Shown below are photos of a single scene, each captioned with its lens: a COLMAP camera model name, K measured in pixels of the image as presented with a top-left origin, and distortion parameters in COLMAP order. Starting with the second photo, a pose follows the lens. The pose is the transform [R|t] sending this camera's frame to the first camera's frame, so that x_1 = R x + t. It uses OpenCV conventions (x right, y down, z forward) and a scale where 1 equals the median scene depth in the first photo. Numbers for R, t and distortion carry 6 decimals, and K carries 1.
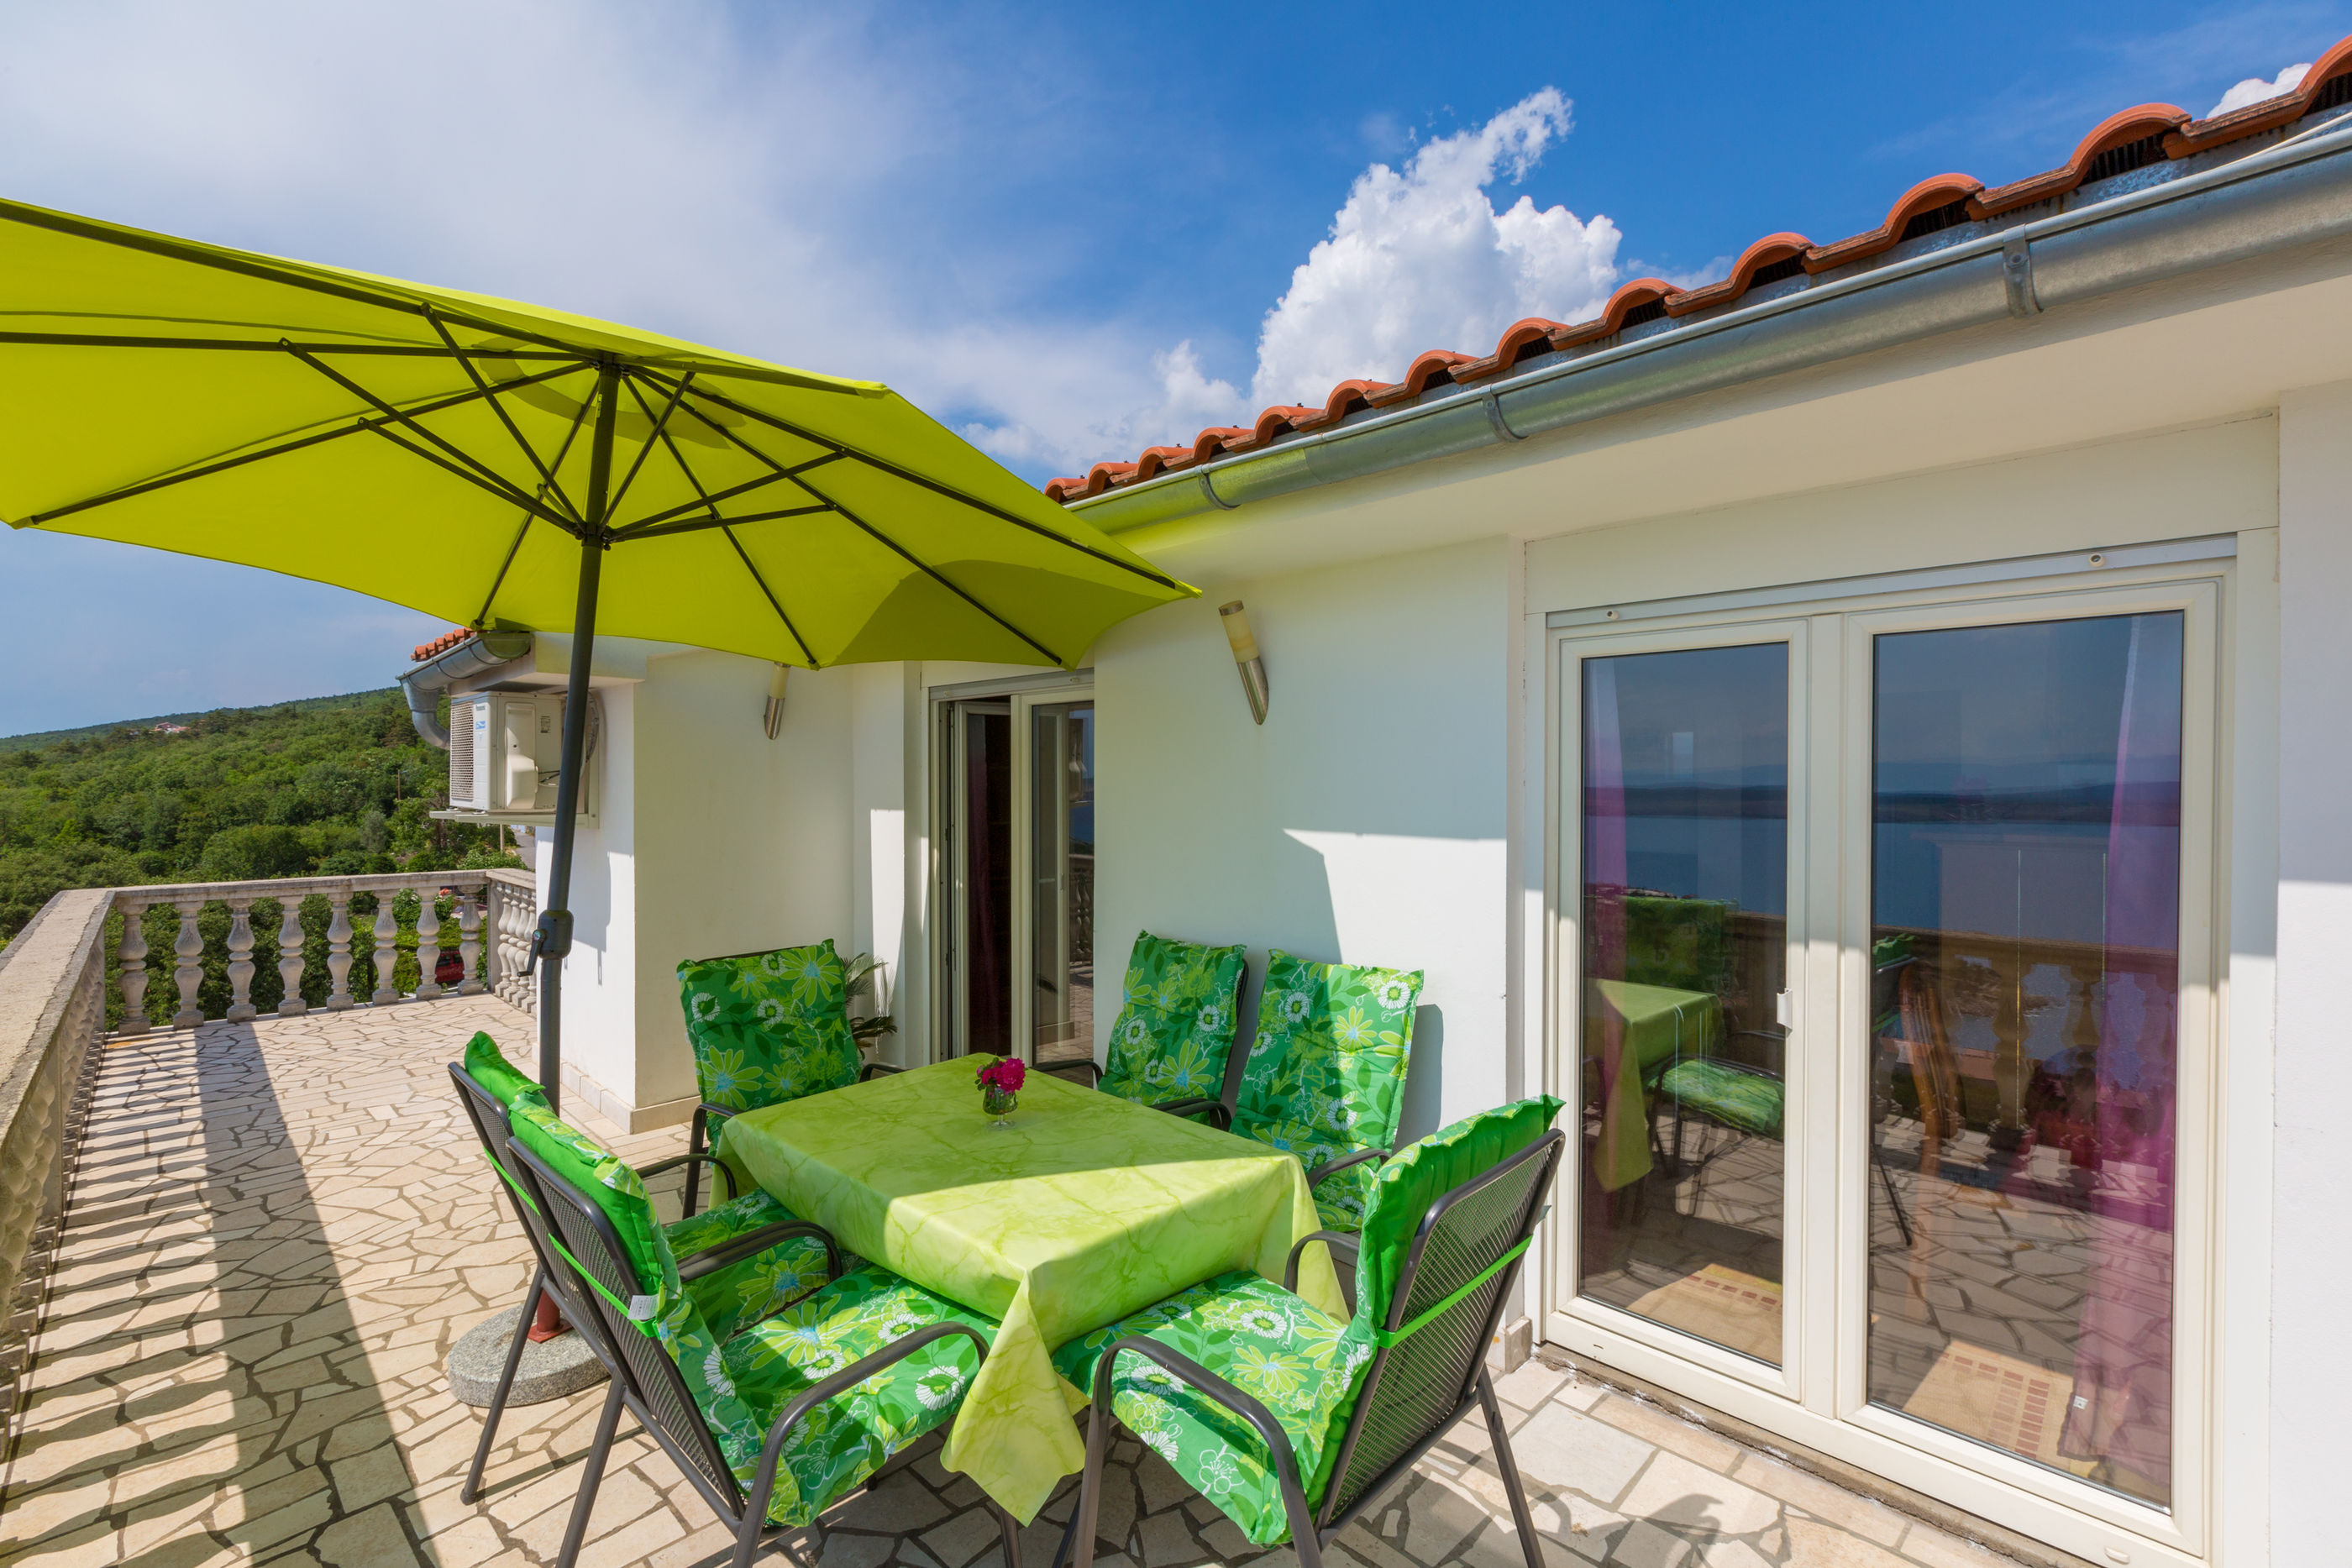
lens RADIAL K [[1085.1, 0, 1192.5], [0, 1085.1, 765.4], [0, 0, 1]] dist [0.000259, -0.002467]
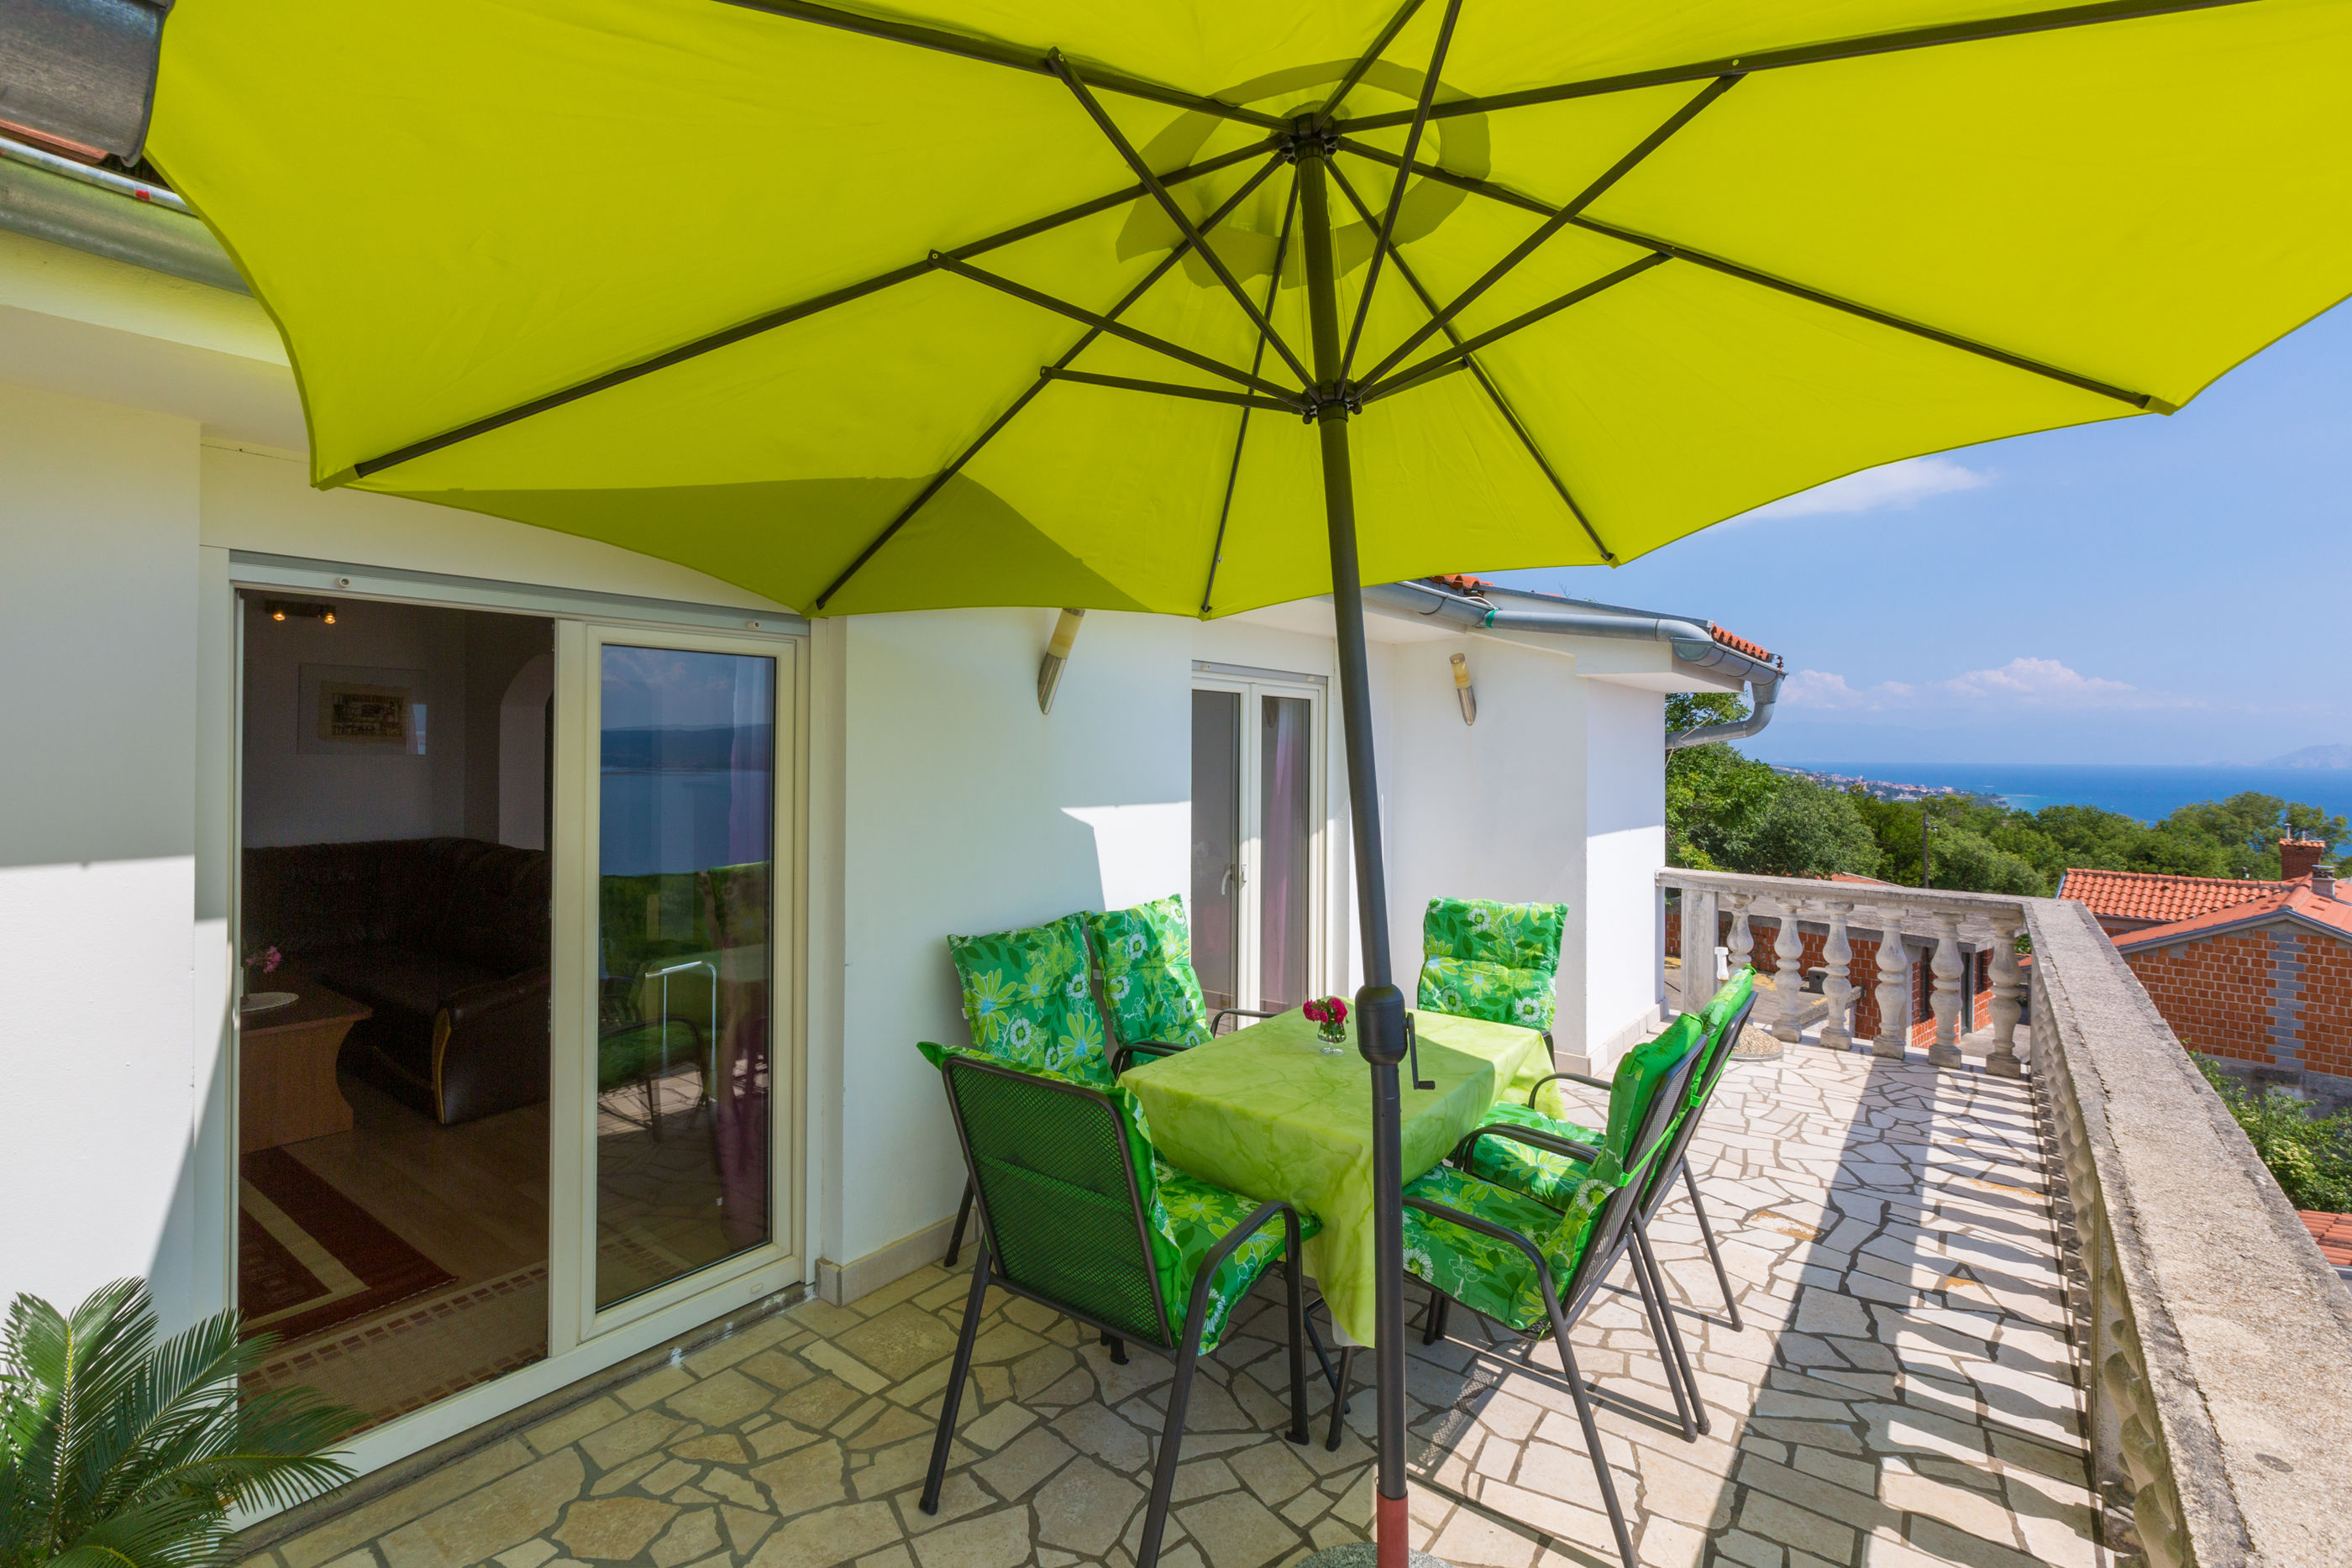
lens RADIAL K [[1085.1, 0, 1148.1], [0, 1085.1, 752.7], [0, 0, 1]] dist [0.000259, -0.002467]
pose [[-0.160520, 0.006328, 0.987012, -1.074141], [-0.012189, 0.999890, -0.008393, 0.009524], [-0.986957, -0.013378, -0.160425, 1.120440]]
